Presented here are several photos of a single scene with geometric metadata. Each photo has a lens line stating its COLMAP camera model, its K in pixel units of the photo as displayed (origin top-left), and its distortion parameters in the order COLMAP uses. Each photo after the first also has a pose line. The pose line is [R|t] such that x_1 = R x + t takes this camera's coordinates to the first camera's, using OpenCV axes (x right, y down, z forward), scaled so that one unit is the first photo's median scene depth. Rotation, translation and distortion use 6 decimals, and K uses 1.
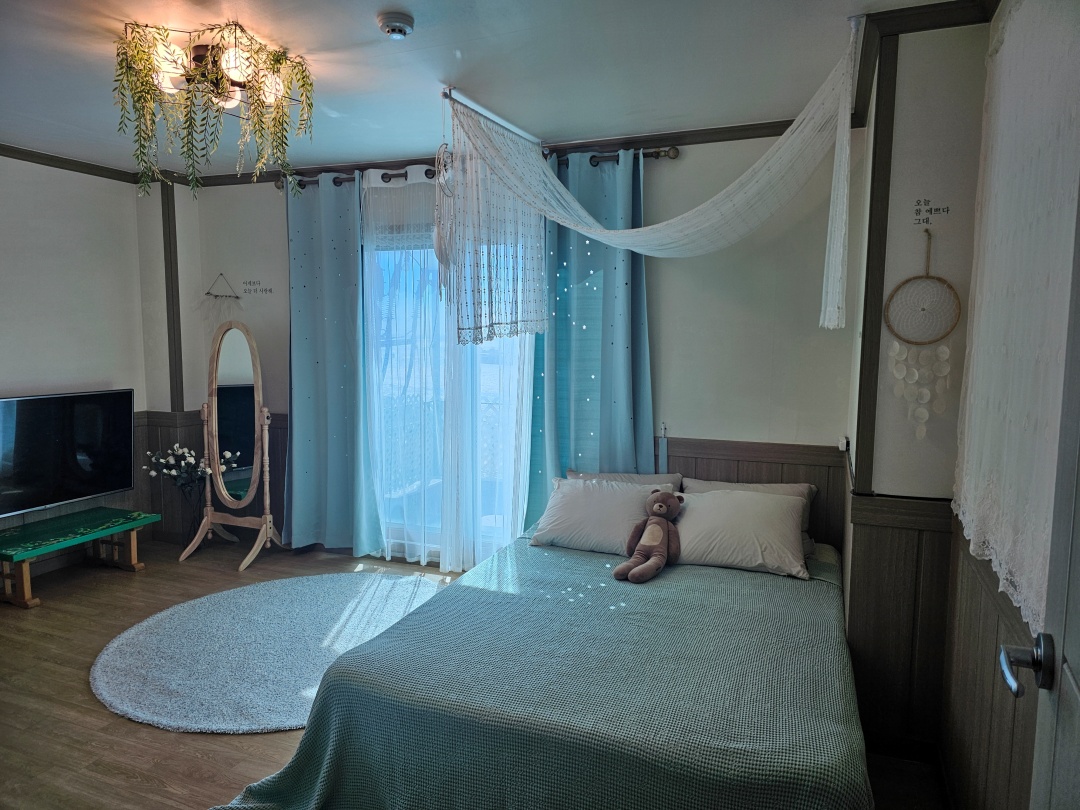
lens RADIAL K [[724.4, 0, 545.1], [0, 724.4, 413.1], [0, 0, 1]] dist [0.031460, -0.017913]
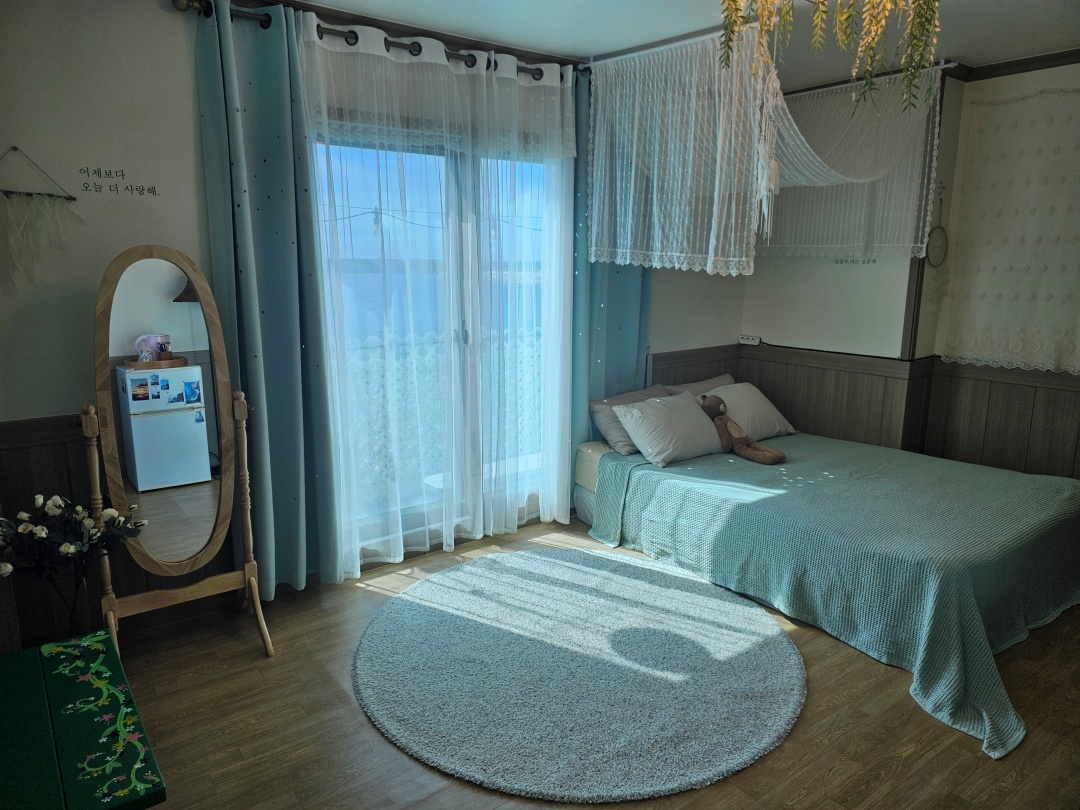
lens RADIAL K [[724.4, 0, 531.8], [0, 724.4, 397.4], [0, 0, 1]] dist [0.031460, -0.017913]
pose [[0.508213, -0.167666, 0.844753, -0.950330], [0.086610, 0.985844, 0.143564, -0.084425], [-0.856865, 0.000203, 0.515541, 0.580952]]
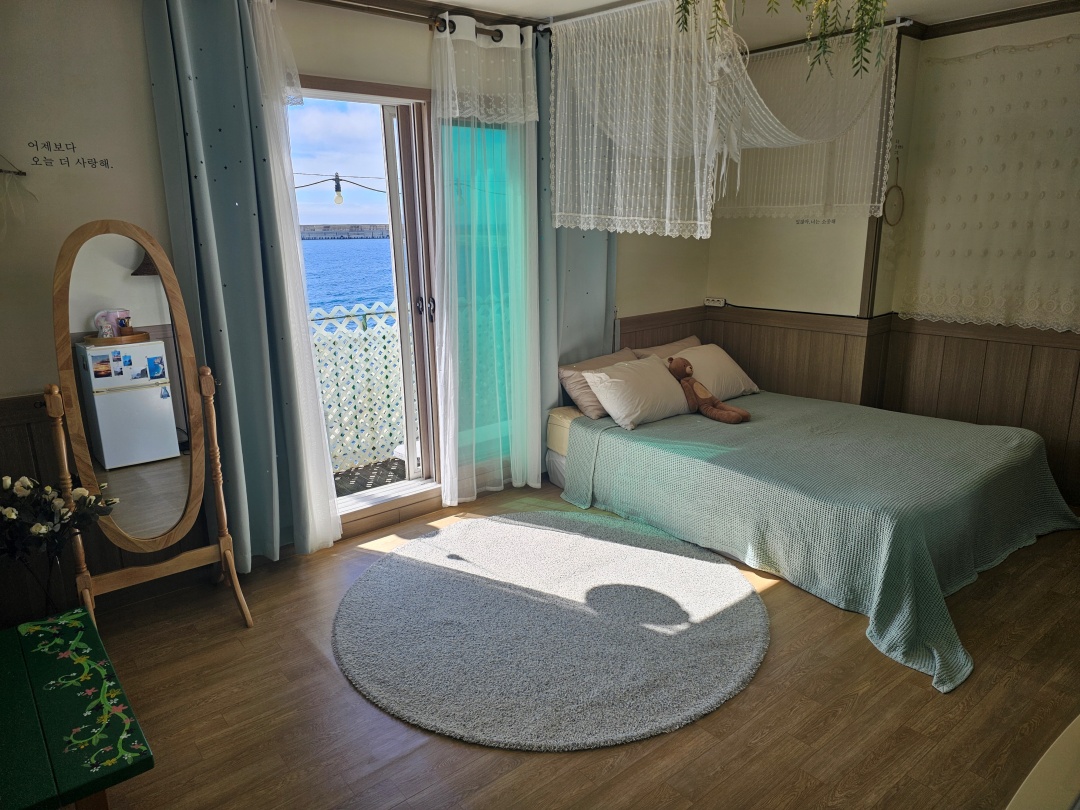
lens RADIAL K [[724.4, 0, 531.0], [0, 724.4, 397.6], [0, 0, 1]] dist [0.031460, -0.017913]
pose [[0.469740, -0.221996, 0.854436, -0.957499], [0.107479, 0.975047, 0.194245, -0.087337], [-0.876238, 0.000589, 0.481879, 0.573814]]
